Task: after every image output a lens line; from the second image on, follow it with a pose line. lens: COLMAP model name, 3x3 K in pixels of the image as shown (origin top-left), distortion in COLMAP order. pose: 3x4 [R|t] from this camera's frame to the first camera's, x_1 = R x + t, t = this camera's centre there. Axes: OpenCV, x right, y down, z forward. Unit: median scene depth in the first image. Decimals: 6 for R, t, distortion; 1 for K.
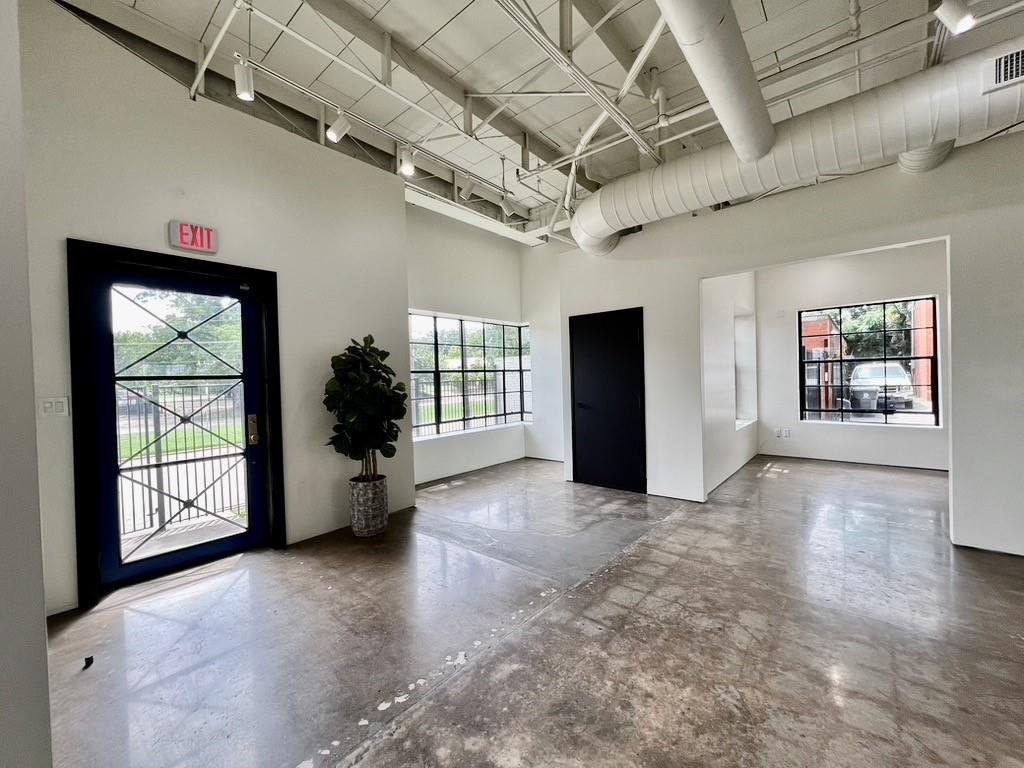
lens RADIAL K [[410.8, 0, 511.5], [0, 410.8, 384.0], [0, 0, 1]] dist [-0.003105, 0.000560]
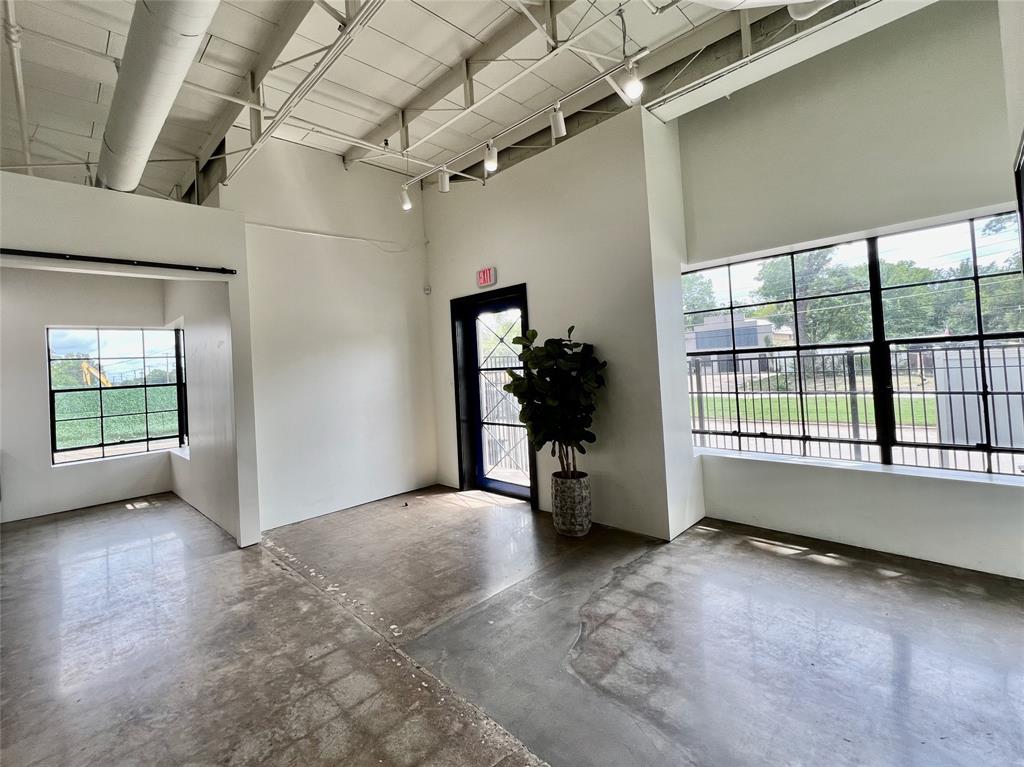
lens RADIAL K [[469.8, 0, 482.8], [0, 469.8, 357.7], [0, 0, 1]] dist [-0.004741, -0.000032]
pose [[-0.120624, 0.011713, -0.992629, 0.988866], [0.040608, 0.999152, 0.006856, -0.076758], [0.991867, -0.039481, -0.120997, 1.232941]]
